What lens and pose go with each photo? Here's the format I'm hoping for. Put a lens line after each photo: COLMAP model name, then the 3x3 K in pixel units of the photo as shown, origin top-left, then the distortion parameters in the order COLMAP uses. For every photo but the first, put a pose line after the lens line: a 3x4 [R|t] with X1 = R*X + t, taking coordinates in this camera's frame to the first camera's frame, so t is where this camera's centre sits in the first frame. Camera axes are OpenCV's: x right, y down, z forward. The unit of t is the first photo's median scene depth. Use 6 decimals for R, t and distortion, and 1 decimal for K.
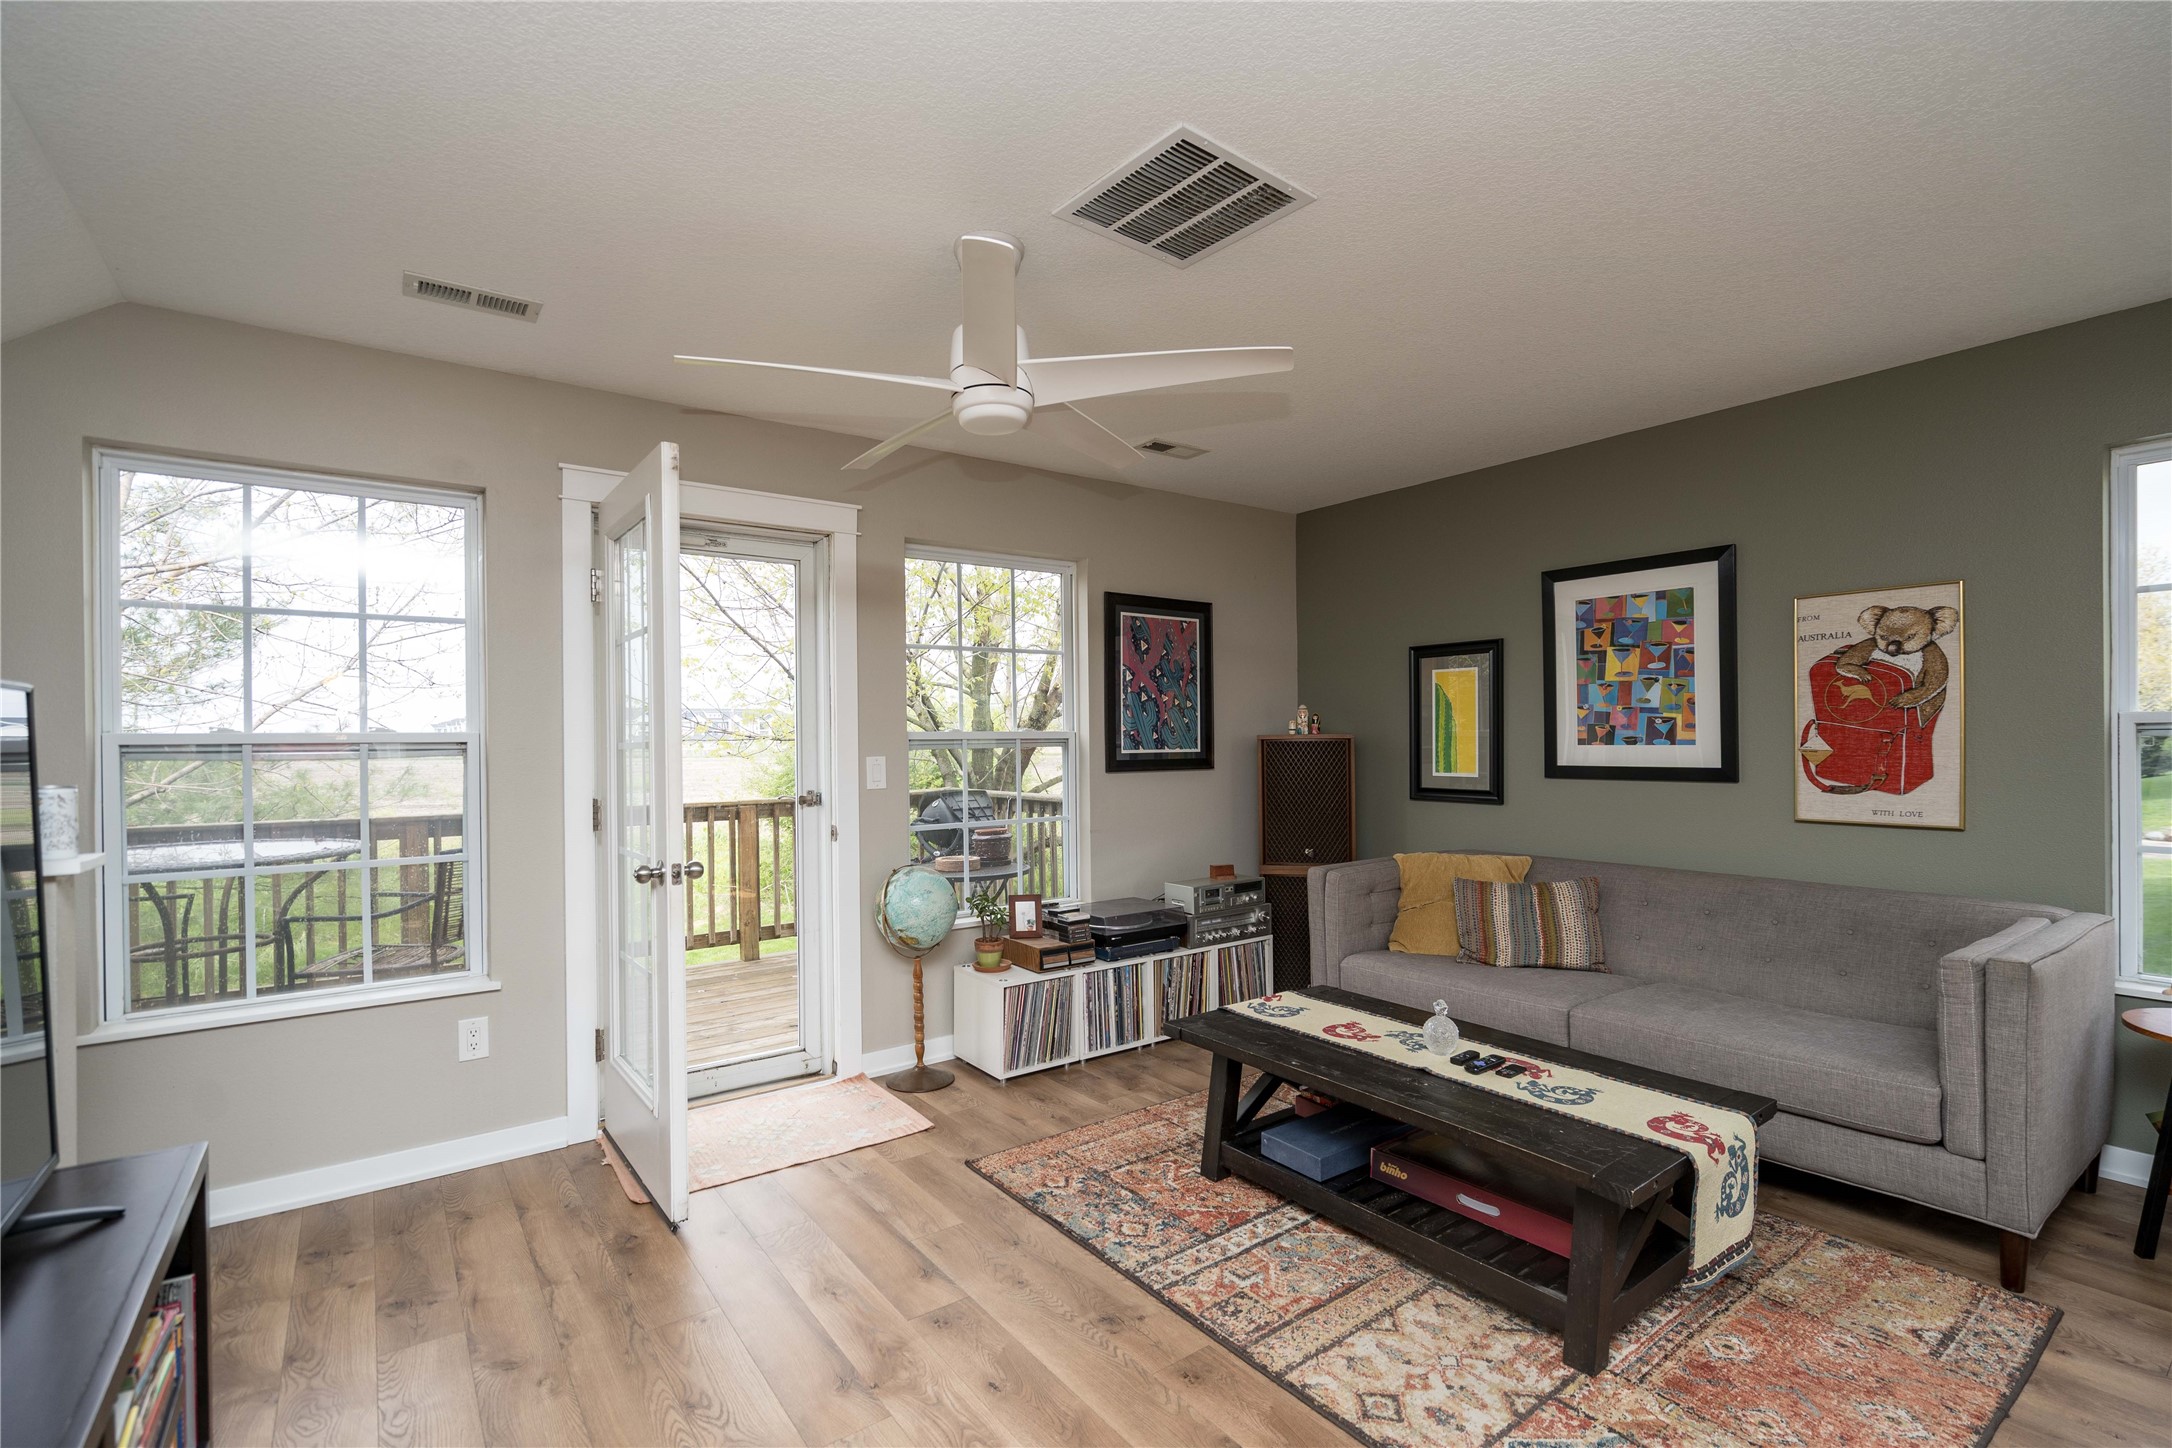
lens RADIAL K [[977.0, 0, 1082.4], [0, 977.0, 737.8], [0, 0, 1]] dist [-0.000192, 0.000217]
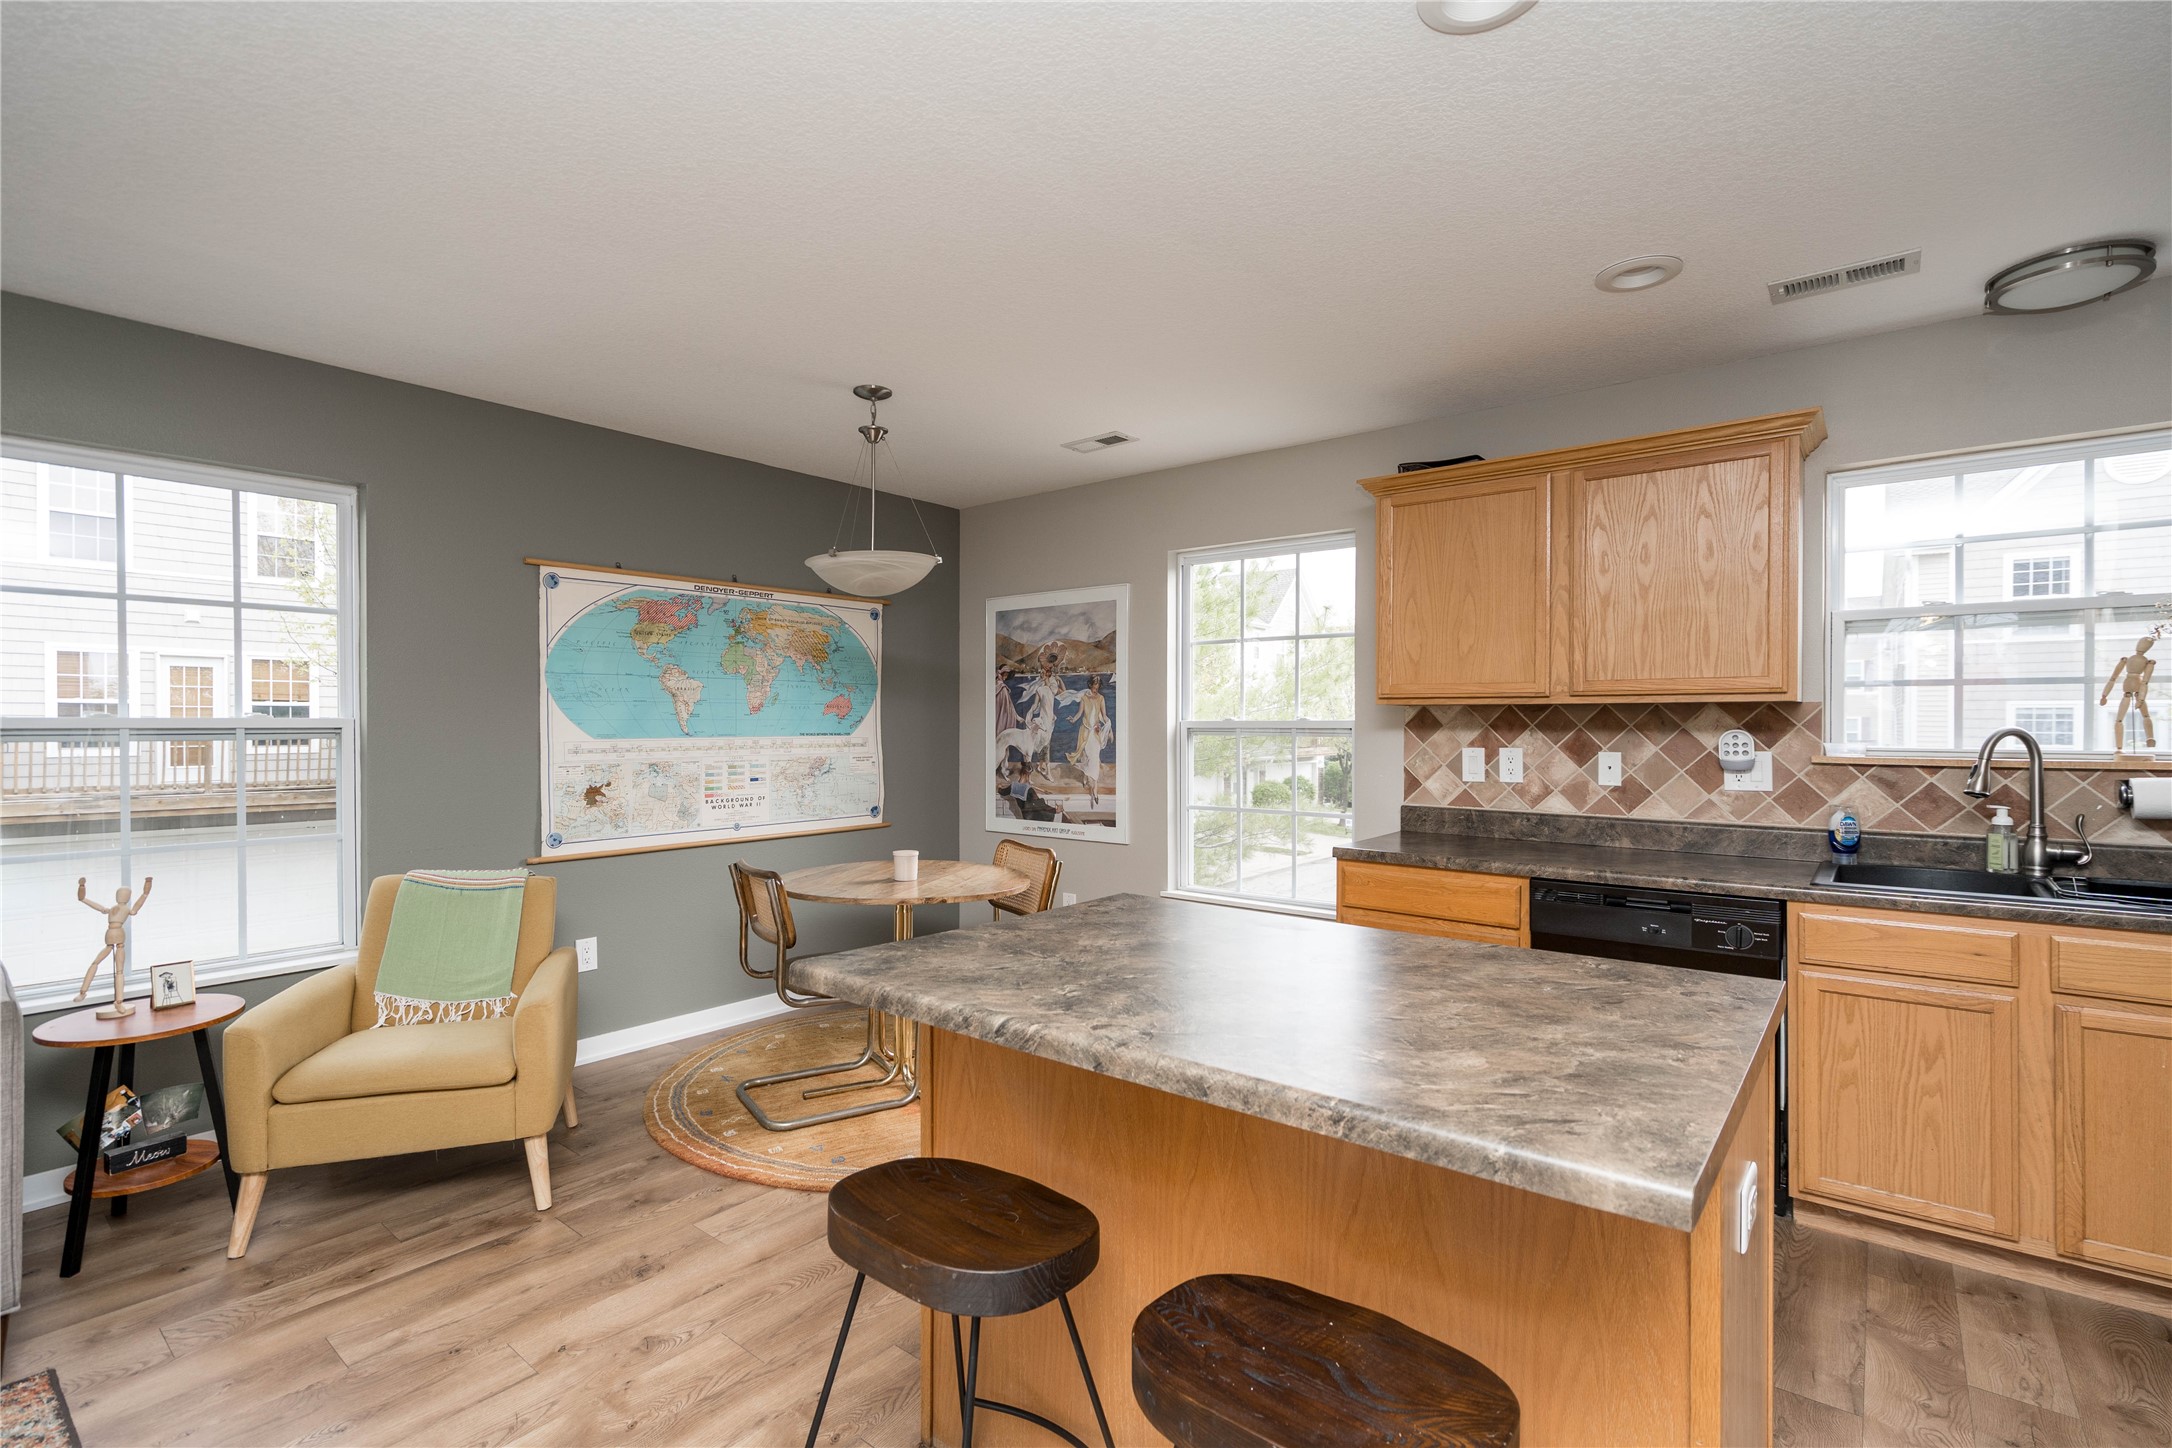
lens RADIAL K [[1002.6, 0, 1067.2], [0, 1002.6, 727.4], [0, 0, 1]] dist [-0.002143, 0.000685]
pose [[-0.243825, 0.007785, 0.969788, -0.086174], [0.006571, 0.999958, -0.006375, -0.002186], [-0.969797, 0.004818, -0.243866, 0.180083]]
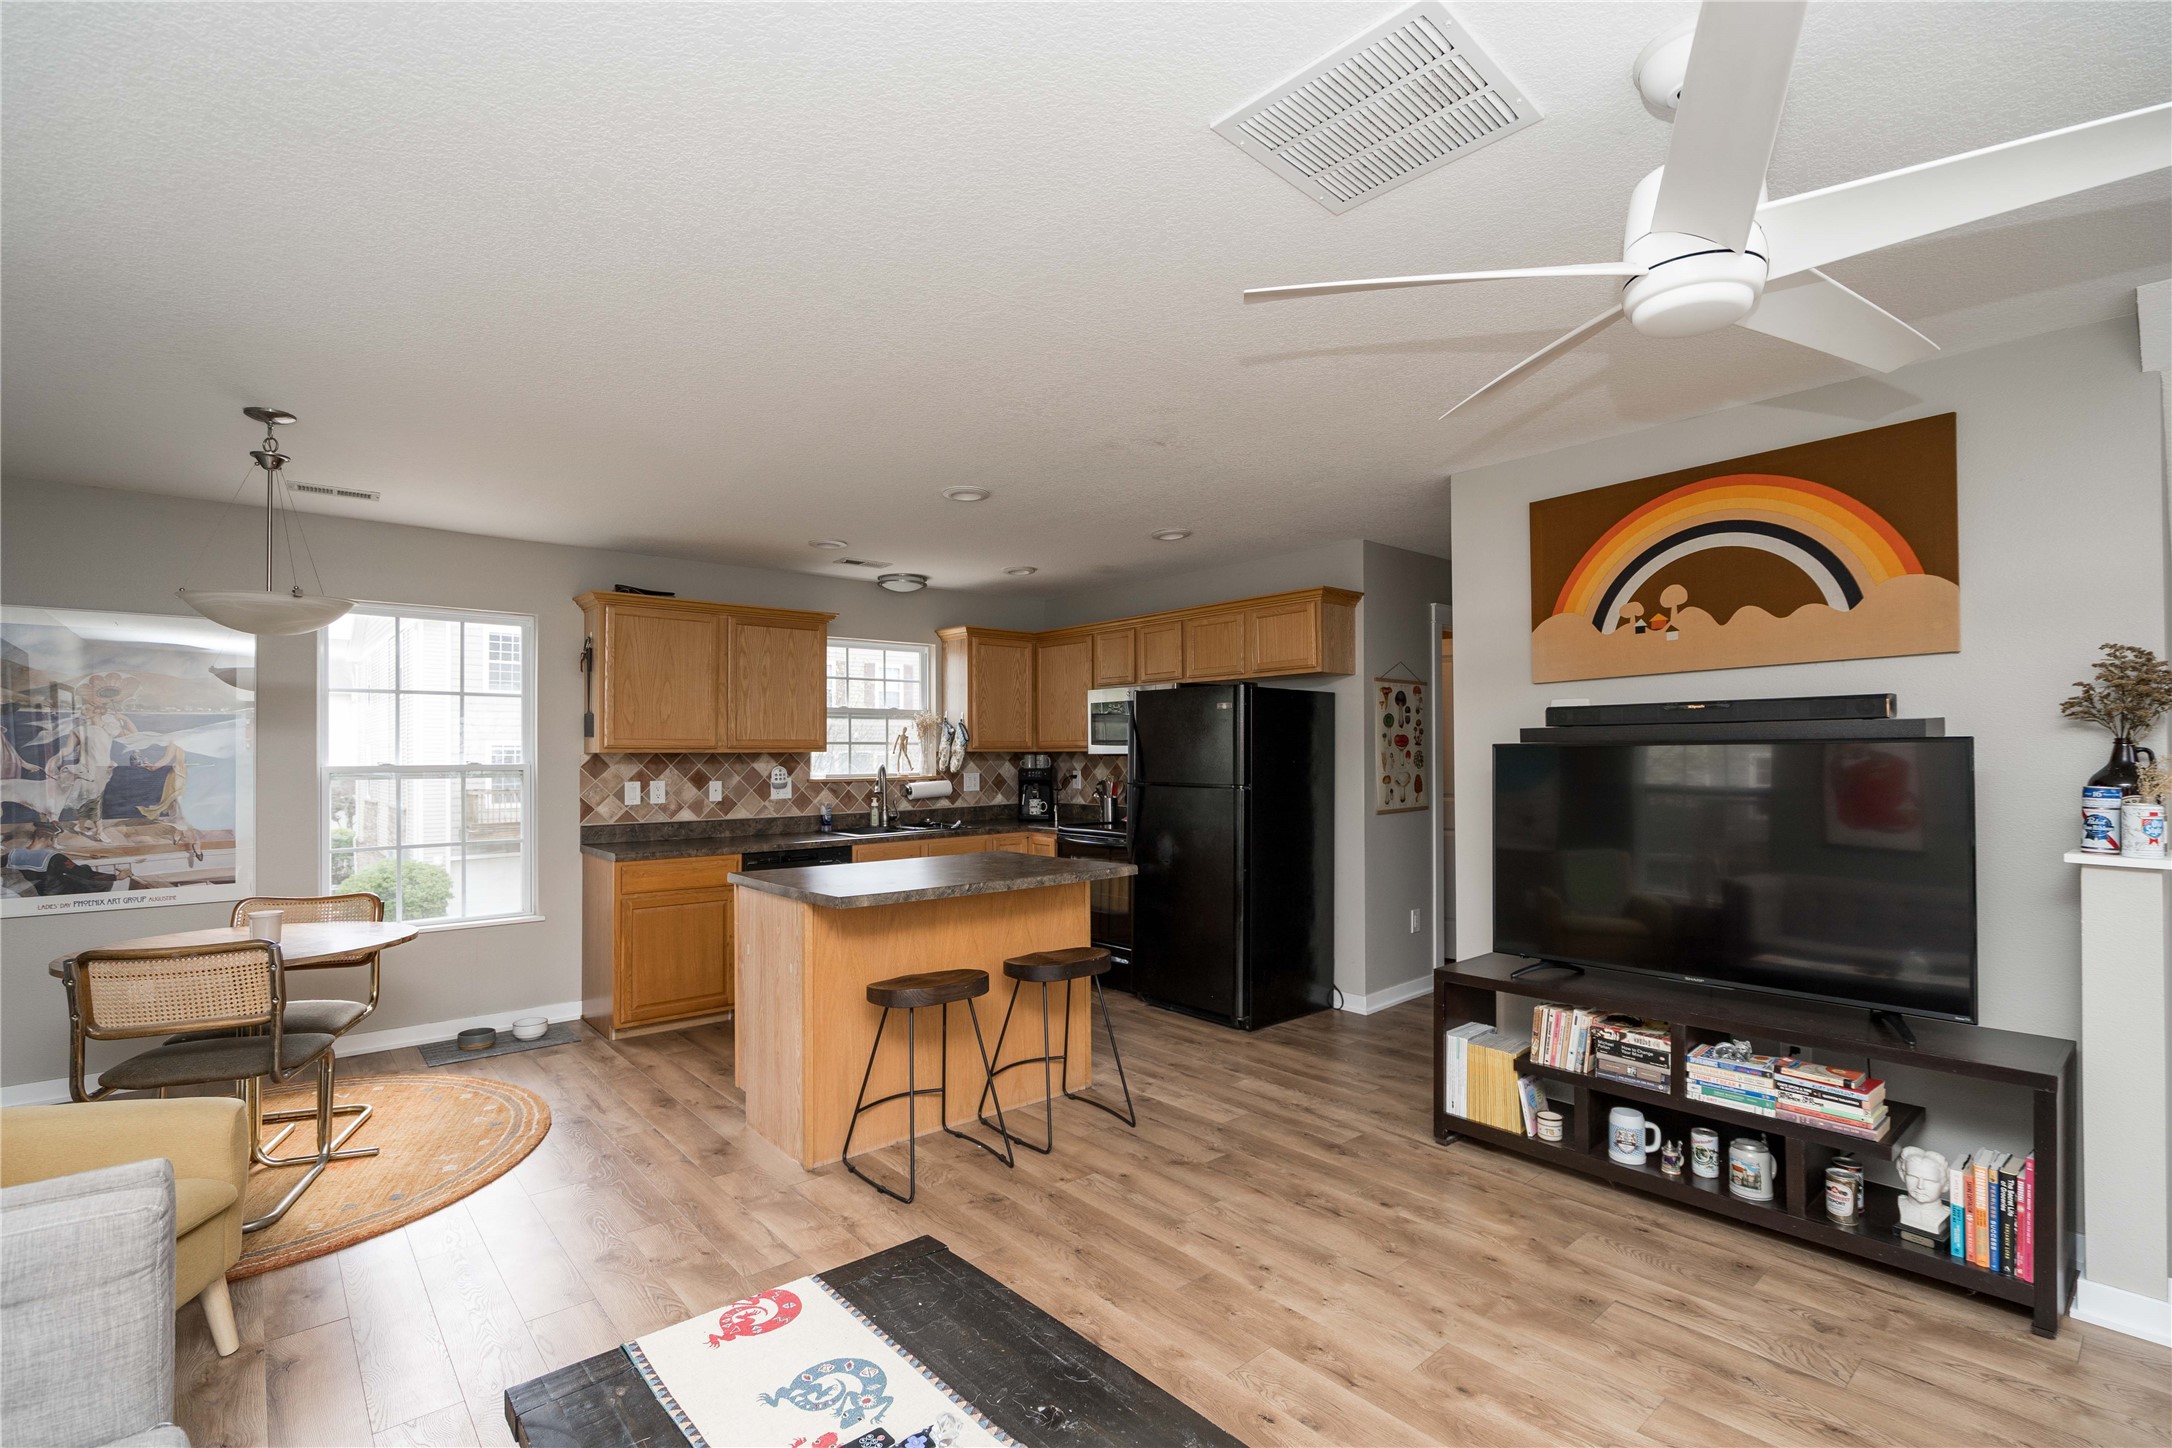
lens RADIAL K [[977.0, 0, 1082.4], [0, 977.0, 737.8], [0, 0, 1]] dist [-0.000192, 0.000217]
pose [[-0.997132, 0.017670, -0.073597, 0.236370], [0.018566, 0.999761, -0.011504, -0.021242], [0.073376, -0.012837, -0.997222, 1.030551]]
